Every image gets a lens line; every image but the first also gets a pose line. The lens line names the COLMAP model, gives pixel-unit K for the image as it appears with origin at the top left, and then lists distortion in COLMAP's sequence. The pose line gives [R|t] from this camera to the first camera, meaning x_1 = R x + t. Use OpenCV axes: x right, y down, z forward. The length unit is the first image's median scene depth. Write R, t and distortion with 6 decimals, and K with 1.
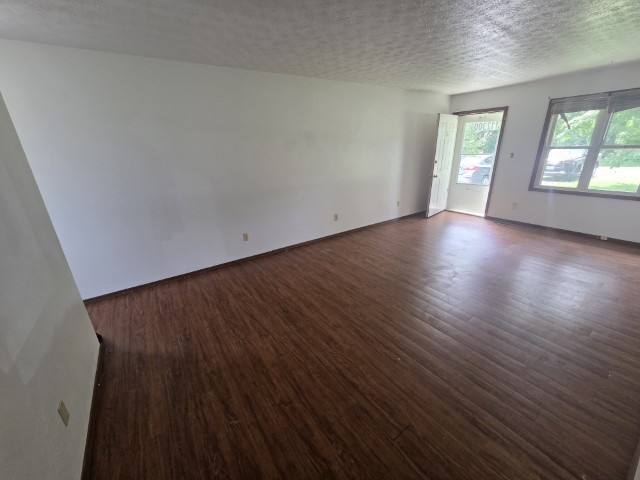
lens RADIAL K [[260.2, 0, 319.9], [0, 260.2, 238.5], [0, 0, 1]] dist [0.000417, -0.000917]
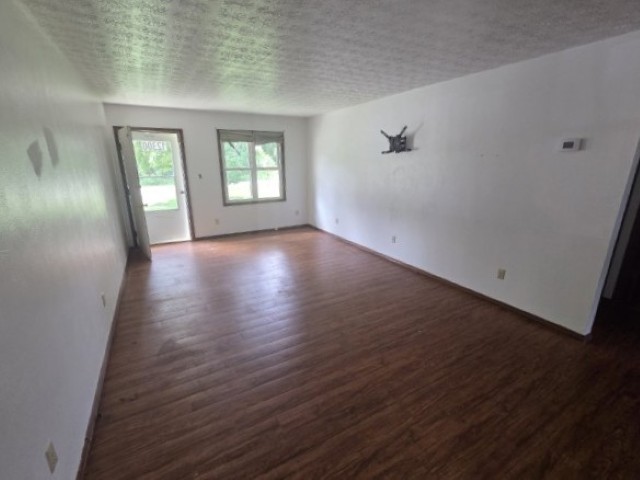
lens RADIAL K [[283.7, 0, 319.6], [0, 283.7, 241.6], [0, 0, 1]] dist [-0.002771, -0.000458]
pose [[0.097817, -0.241822, 0.965378, -0.803753], [0.335487, 0.921264, 0.196778, -0.303652], [-0.936952, 0.304624, 0.171244, 0.931462]]
